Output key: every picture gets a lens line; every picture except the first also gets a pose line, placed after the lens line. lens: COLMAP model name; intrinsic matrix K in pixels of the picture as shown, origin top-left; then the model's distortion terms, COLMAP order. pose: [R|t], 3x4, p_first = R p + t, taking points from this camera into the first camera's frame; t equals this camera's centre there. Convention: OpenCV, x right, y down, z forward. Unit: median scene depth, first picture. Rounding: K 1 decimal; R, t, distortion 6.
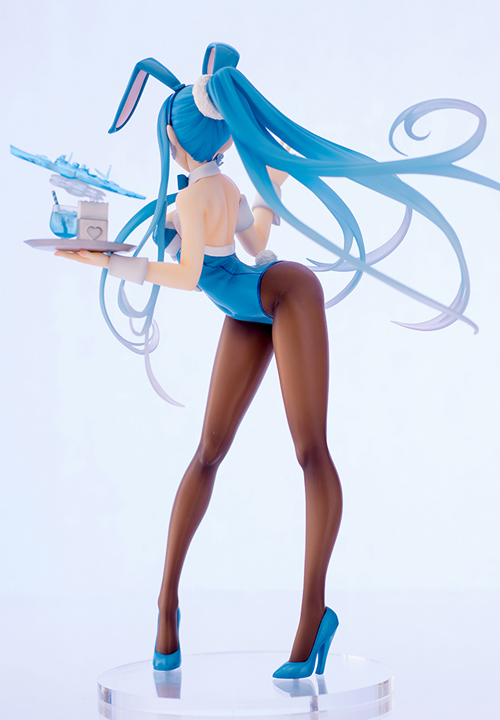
lens RADIAL K [[1681.7, 0, 250.0], [0, 1681.7, 357.9], [0, 0, 1]] dist [0.202429, 0.000000]
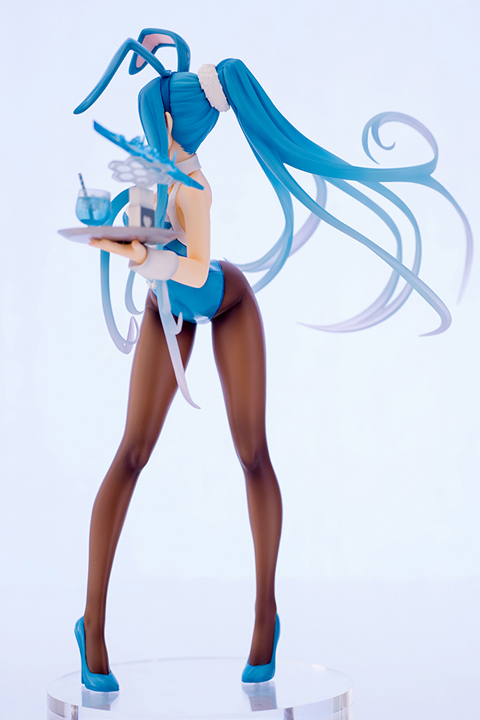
lens RADIAL K [[1658.1, 0, 240.0], [0, 1658.1, 361.8], [0, 0, 1]] dist [0.072765, 0.000000]
pose [[0.807211, 0.000367, 0.590263, -0.574079], [-0.000503, 1.000000, 0.000066, 0.001975], [-0.590263, -0.000350, 0.807211, 0.228080]]
